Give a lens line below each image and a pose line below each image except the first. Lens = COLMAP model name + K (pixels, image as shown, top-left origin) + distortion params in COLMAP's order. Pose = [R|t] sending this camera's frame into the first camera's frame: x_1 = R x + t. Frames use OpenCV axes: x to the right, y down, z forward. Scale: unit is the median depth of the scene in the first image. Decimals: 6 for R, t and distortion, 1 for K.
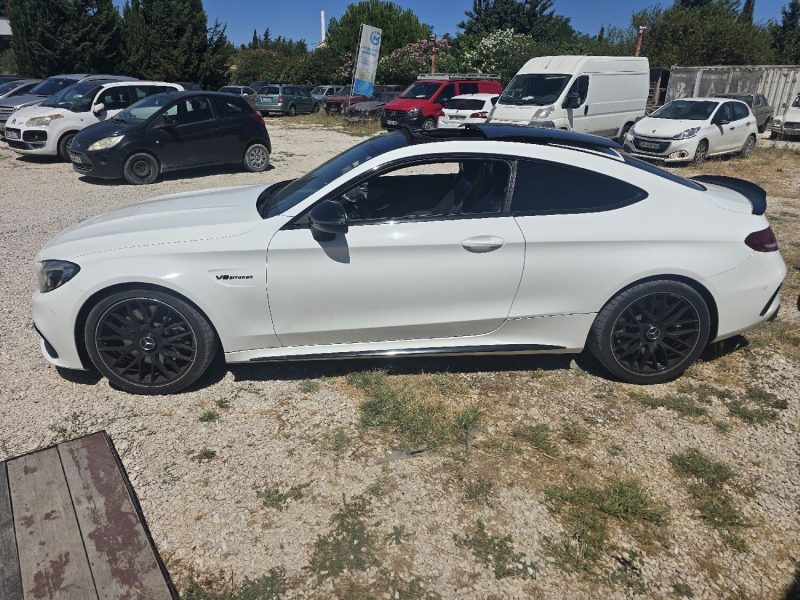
lens RADIAL K [[544.9, 0, 401.0], [0, 544.9, 295.3], [0, 0, 1]] dist [0.039163, -0.032465]
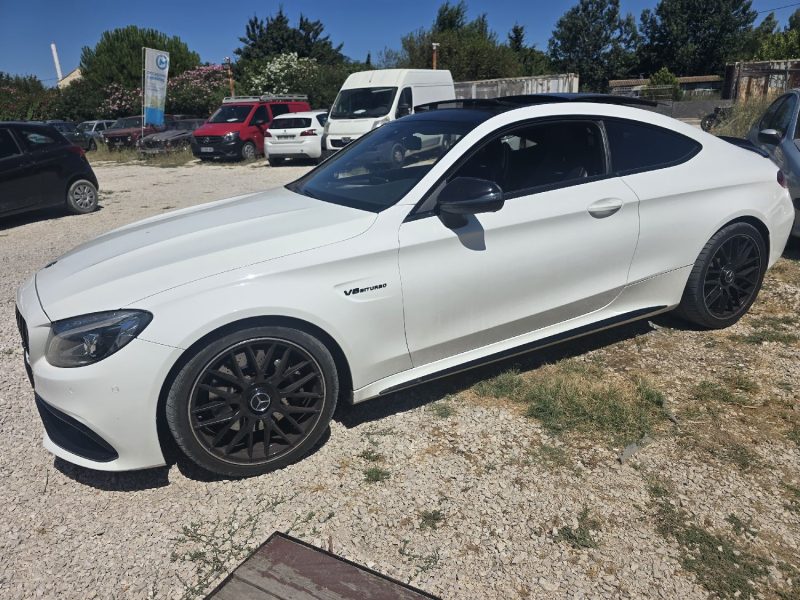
lens RADIAL K [[544.9, 0, 401.1], [0, 544.9, 302.1], [0, 0, 1]] dist [0.039163, -0.032465]
pose [[0.918626, -0.182731, 0.350337, -0.483472], [0.195357, 0.980732, -0.000712, -0.004202], [-0.343457, 0.069095, 0.936623, 0.237111]]
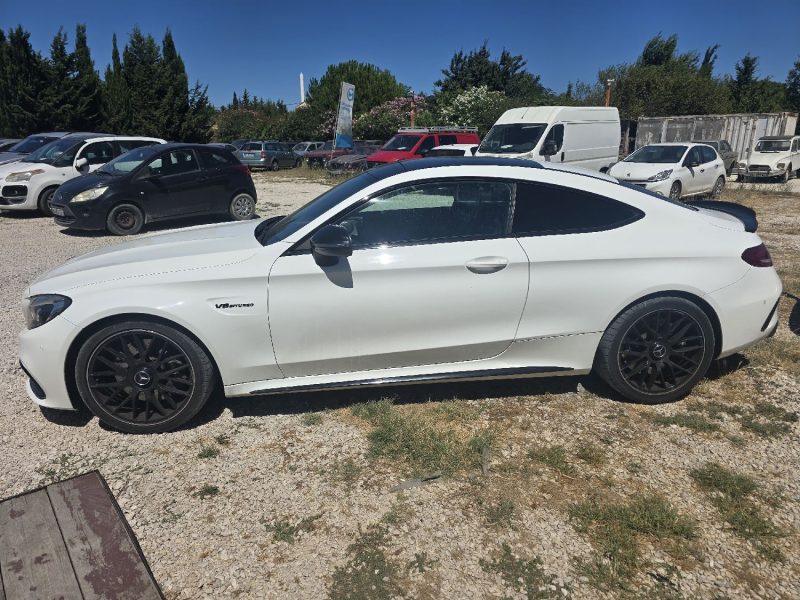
lens RADIAL K [[544.9, 0, 407.4], [0, 544.9, 302.7], [0, 0, 1]] dist [0.039163, -0.032465]
pose [[0.998608, -0.030648, 0.042933, -0.036544], [0.034056, 0.996129, -0.081041, 0.046360], [-0.040283, 0.082390, 0.995786, 0.019547]]
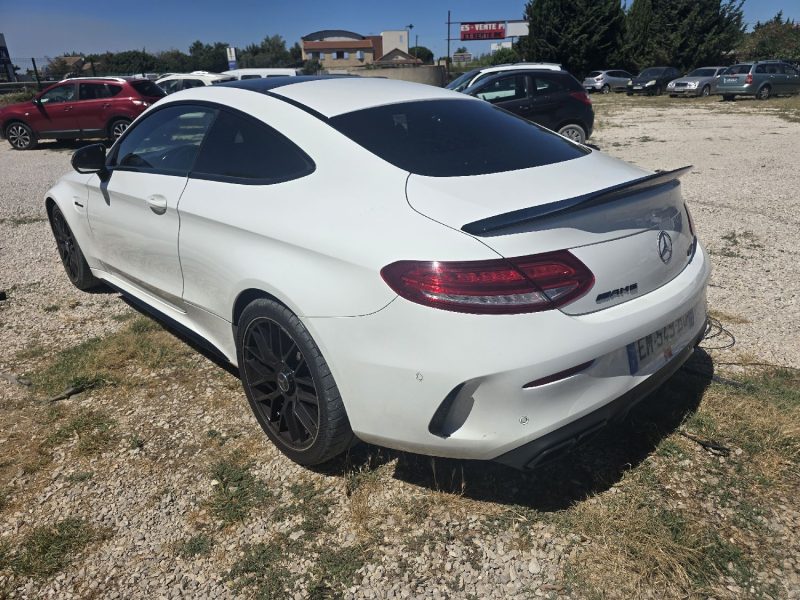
lens RADIAL K [[544.9, 0, 398.2], [0, 544.9, 293.4], [0, 0, 1]] dist [0.039163, -0.032465]
pose [[0.639135, 0.244219, -0.729290, 0.981894], [-0.236256, 0.964740, 0.116014, -0.137324], [0.731908, 0.098151, 0.674297, 0.649088]]
